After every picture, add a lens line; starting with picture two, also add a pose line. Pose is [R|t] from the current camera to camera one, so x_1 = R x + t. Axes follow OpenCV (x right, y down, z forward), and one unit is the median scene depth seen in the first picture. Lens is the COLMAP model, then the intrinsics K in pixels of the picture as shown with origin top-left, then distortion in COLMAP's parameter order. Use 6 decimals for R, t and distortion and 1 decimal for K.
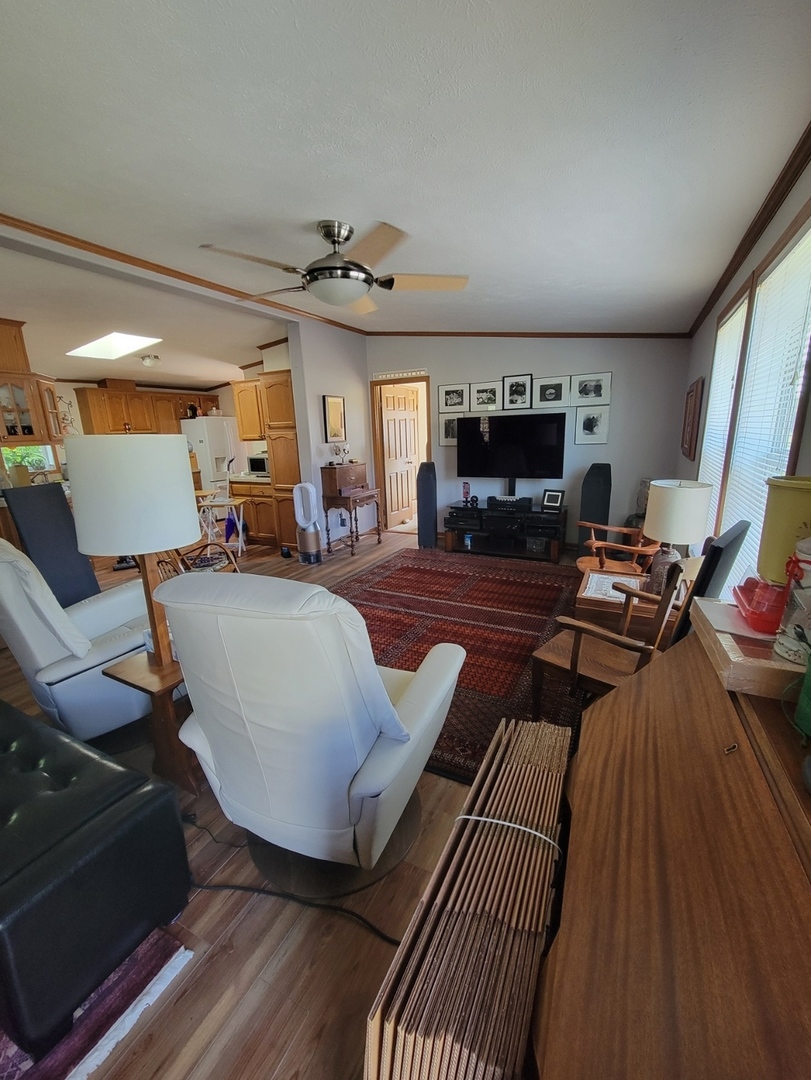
lens RADIAL K [[441.1, 0, 402.1], [0, 441.1, 537.6], [0, 0, 1]] dist [-0.000272, 0.000067]
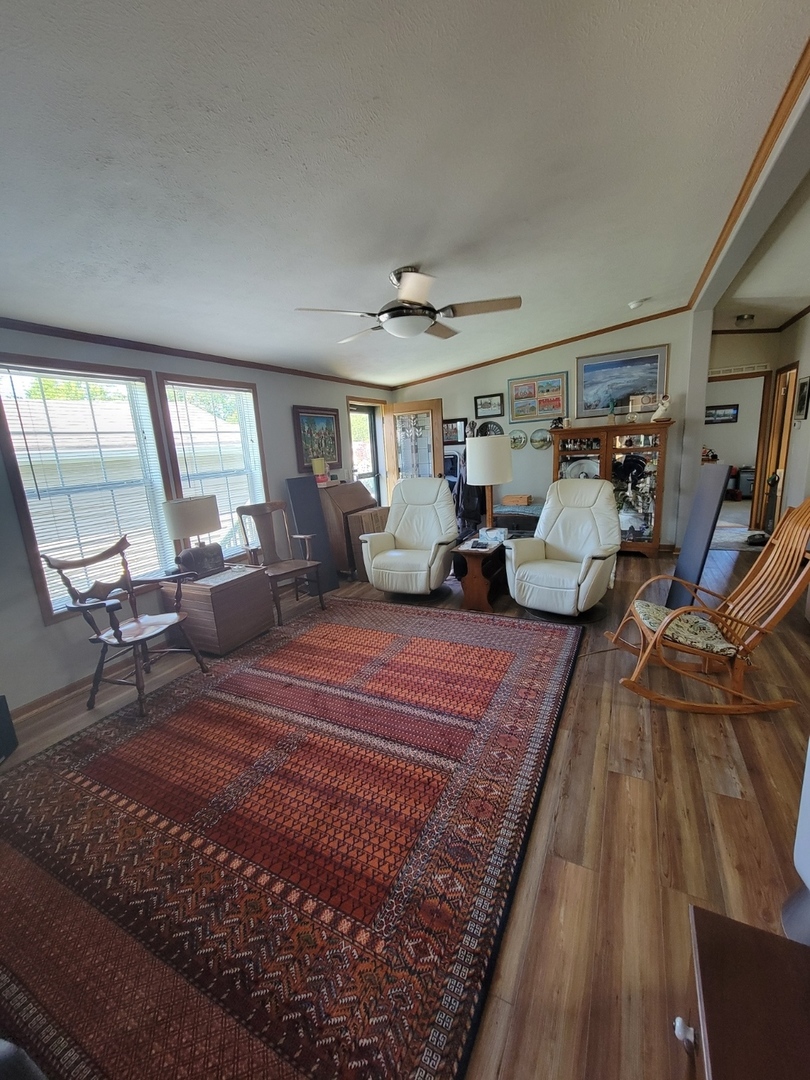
lens RADIAL K [[441.1, 0, 402.9], [0, 441.1, 537.6], [0, 0, 1]] dist [-0.000272, 0.000067]
pose [[-0.996138, 0.086979, 0.011953, -0.039688], [0.083501, 0.896518, 0.435066, -0.257025], [0.027125, 0.434384, -0.900319, 1.047093]]
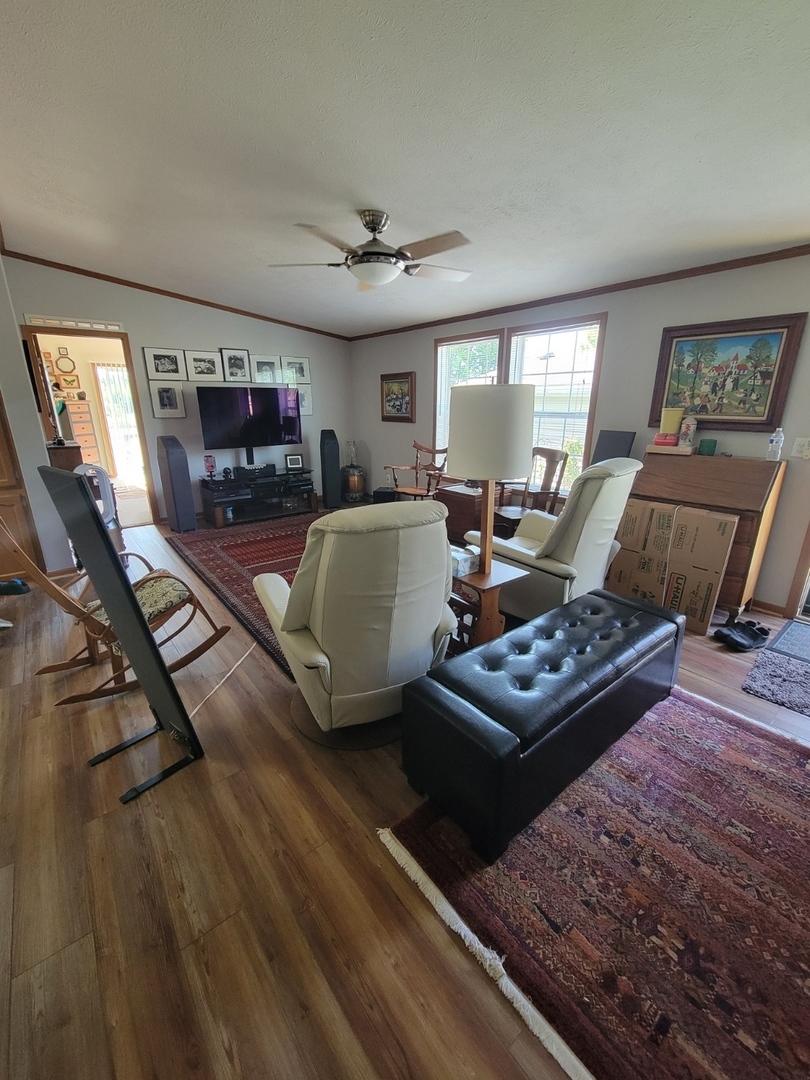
lens RADIAL K [[441.1, 0, 400.7], [0, 441.1, 541.3], [0, 0, 1]] dist [-0.000272, 0.000067]
pose [[0.411803, -0.245397, 0.877610, -0.594817], [0.205996, 0.963198, 0.172670, -0.025698], [-0.887685, 0.109678, 0.447199, 0.222708]]
